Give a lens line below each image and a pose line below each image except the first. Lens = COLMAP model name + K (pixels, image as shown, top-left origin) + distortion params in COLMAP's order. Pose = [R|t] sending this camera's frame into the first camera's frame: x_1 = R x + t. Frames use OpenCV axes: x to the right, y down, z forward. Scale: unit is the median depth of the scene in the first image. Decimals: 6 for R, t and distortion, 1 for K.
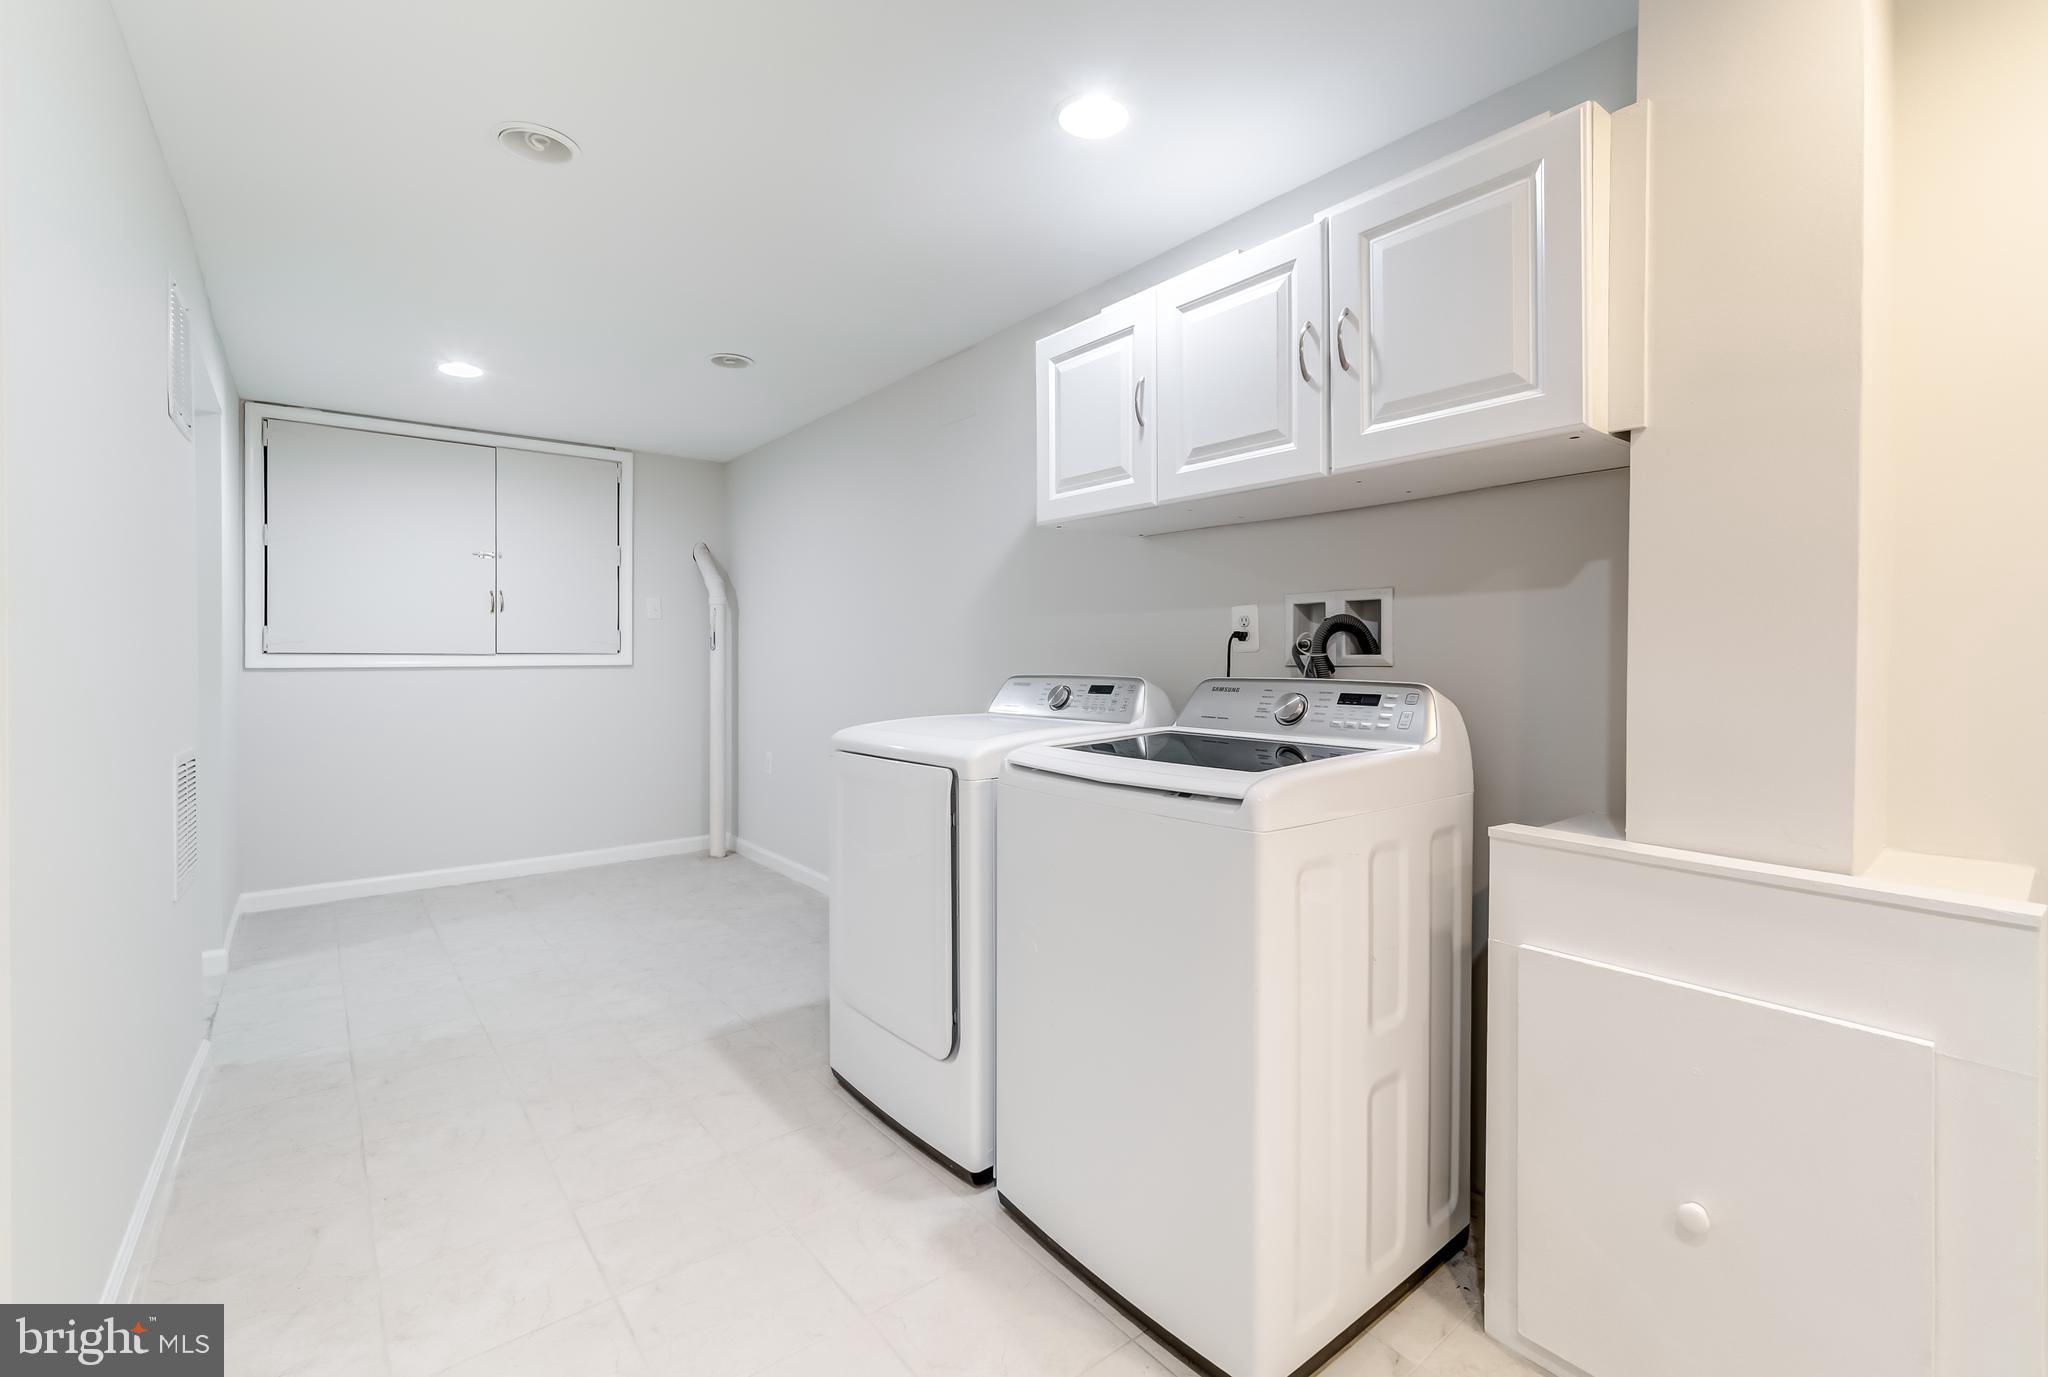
lens RADIAL K [[892.2, 0, 1023.3], [0, 892.2, 668.1], [0, 0, 1]] dist [0.001017, 0.000746]
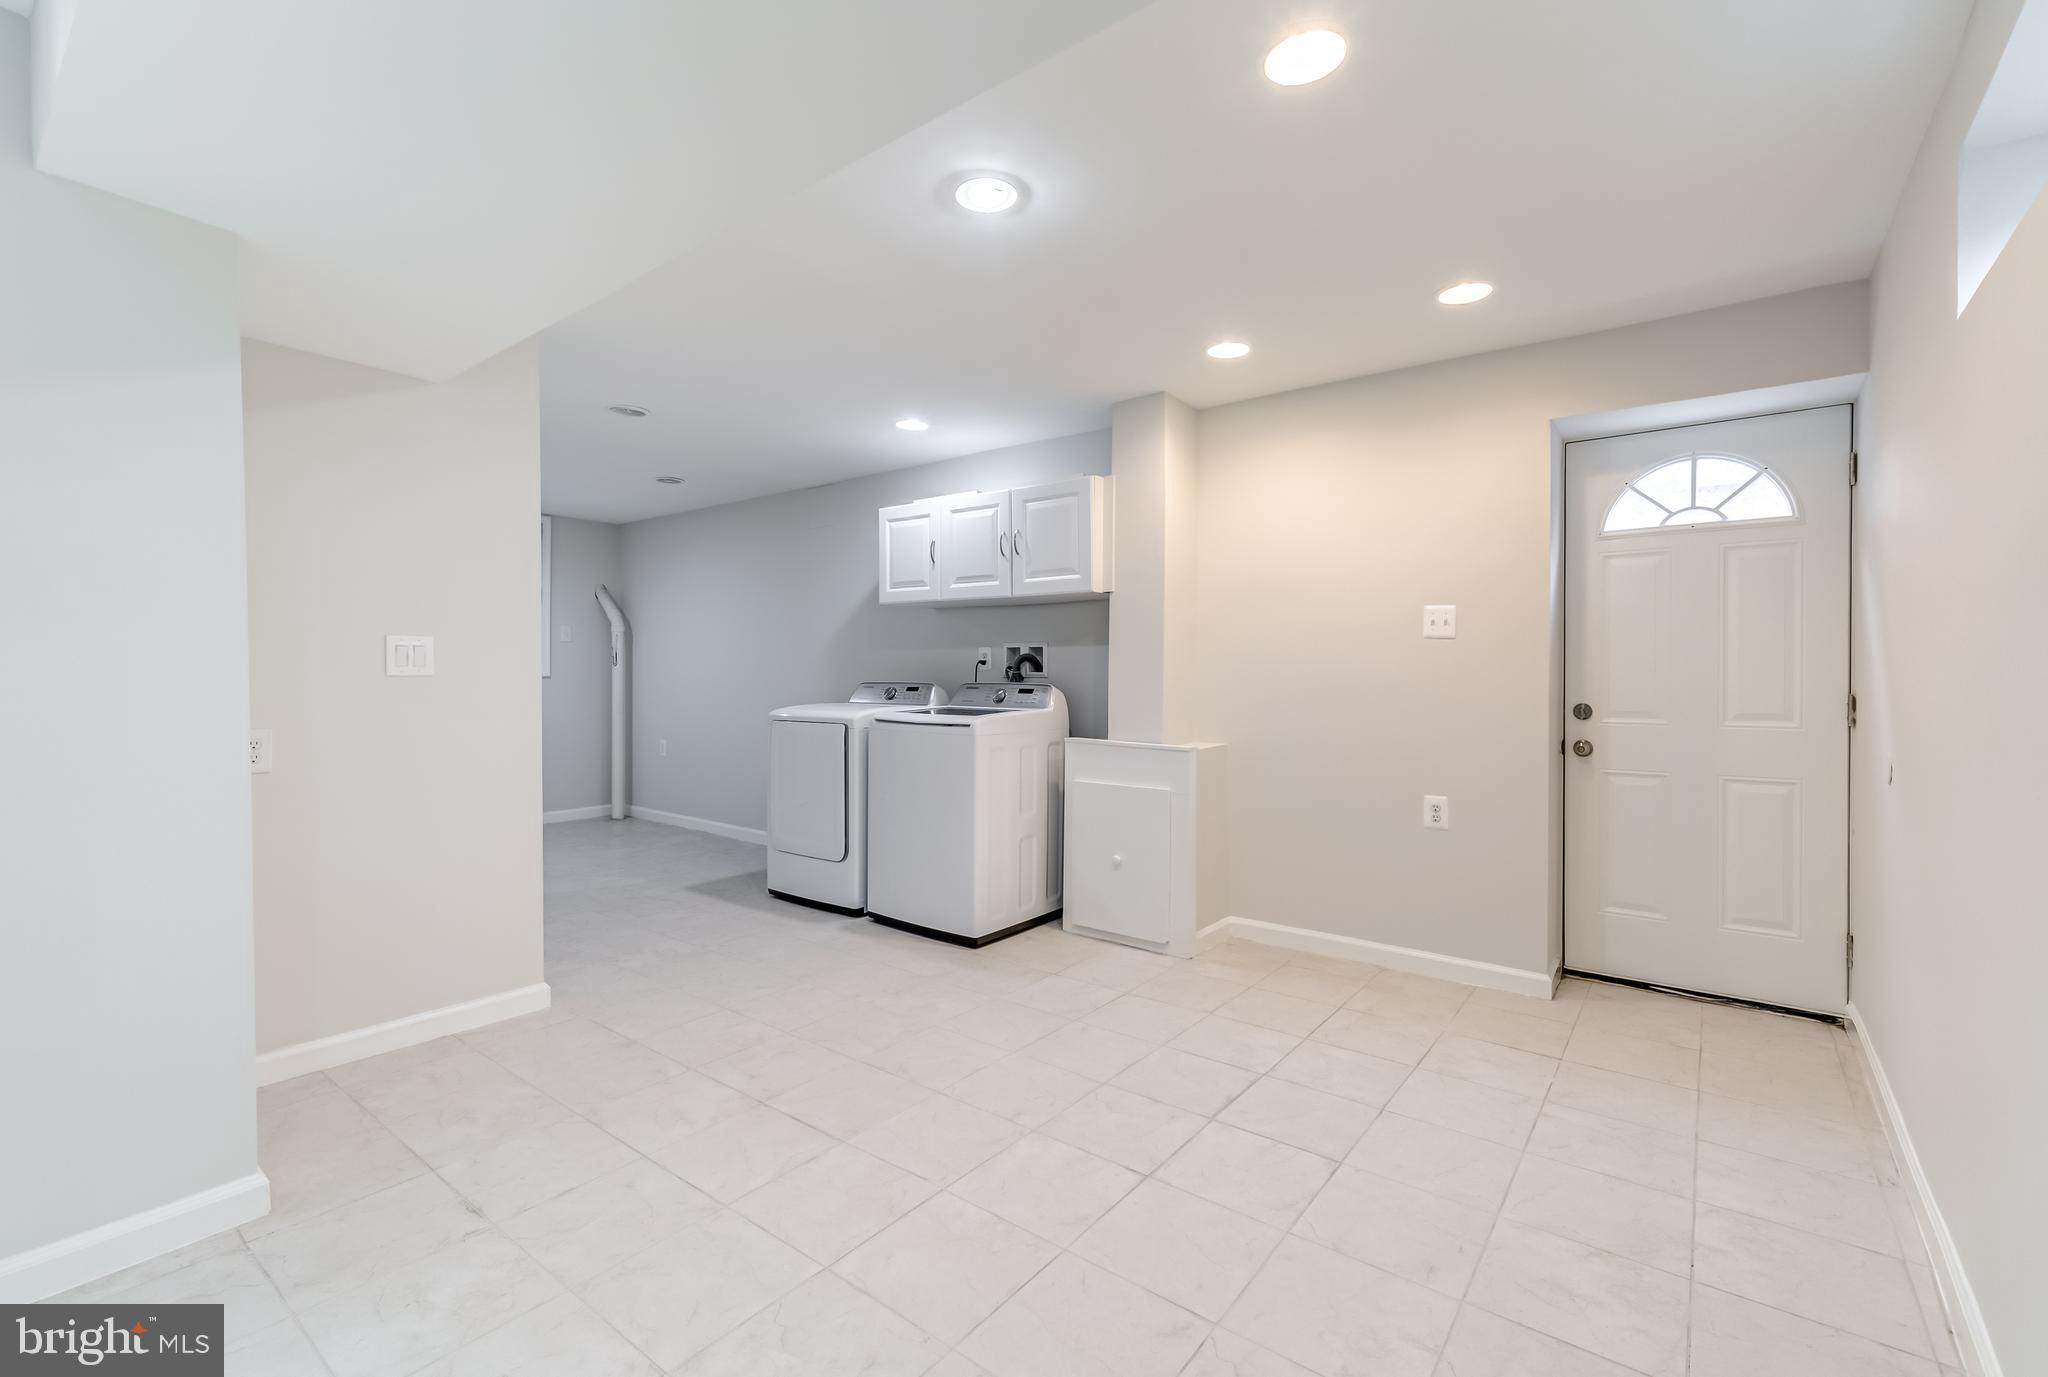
lens RADIAL K [[892.2, 0, 1031.1], [0, 892.2, 685.2], [0, 0, 1]] dist [0.001017, 0.000746]
pose [[0.970660, 0.002493, 0.240444, -0.156343], [-0.002719, 0.999996, 0.000611, 0.016042], [-0.240441, -0.001247, 0.970663, -1.148359]]
